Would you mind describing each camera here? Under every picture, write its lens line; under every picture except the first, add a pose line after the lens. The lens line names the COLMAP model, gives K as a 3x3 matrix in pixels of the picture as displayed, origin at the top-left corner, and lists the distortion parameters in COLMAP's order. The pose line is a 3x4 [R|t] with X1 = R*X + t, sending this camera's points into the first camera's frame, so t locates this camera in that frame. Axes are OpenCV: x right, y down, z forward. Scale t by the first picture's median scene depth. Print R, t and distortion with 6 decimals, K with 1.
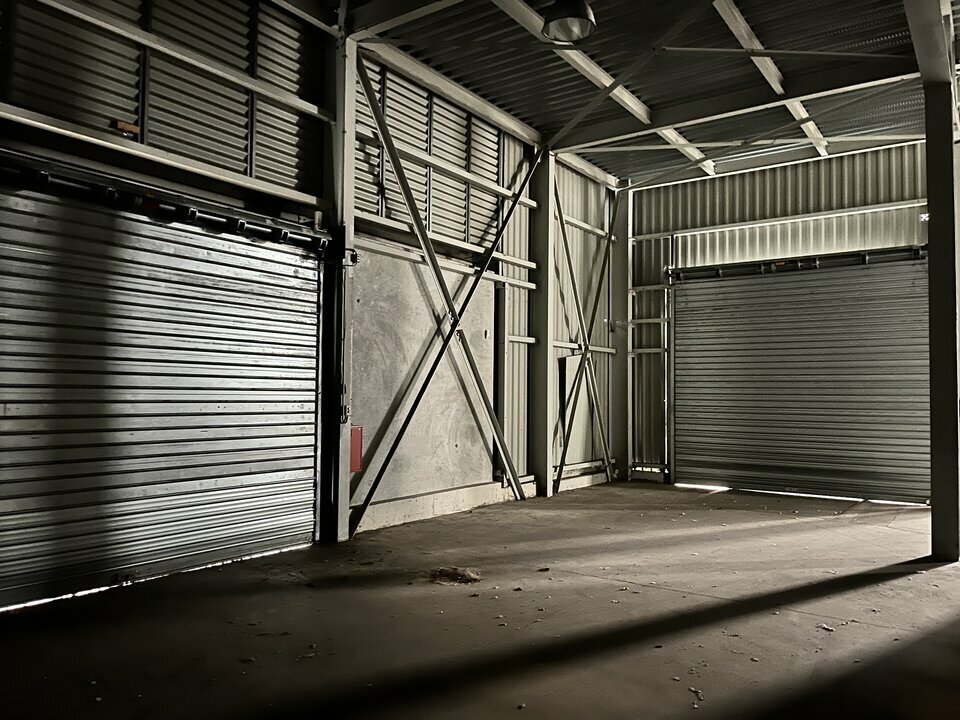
lens RADIAL K [[725.5, 0, 479.3], [0, 725.5, 361.8], [0, 0, 1]] dist [0.040719, -0.004893]
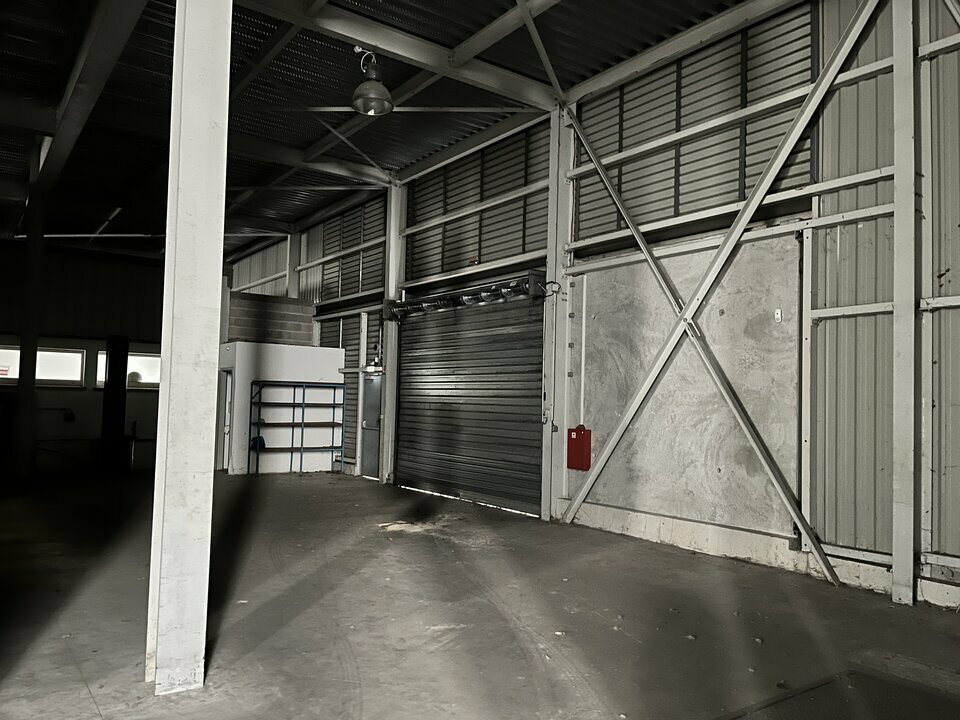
lens RADIAL K [[725.5, 0, 478.2], [0, 725.5, 363.5], [0, 0, 1]] dist [0.040719, -0.004893]
pose [[-0.324048, -0.074570, -0.943097, 0.822400], [0.008257, 0.996628, -0.081640, 0.066100], [0.946005, -0.034242, -0.322339, 1.047114]]
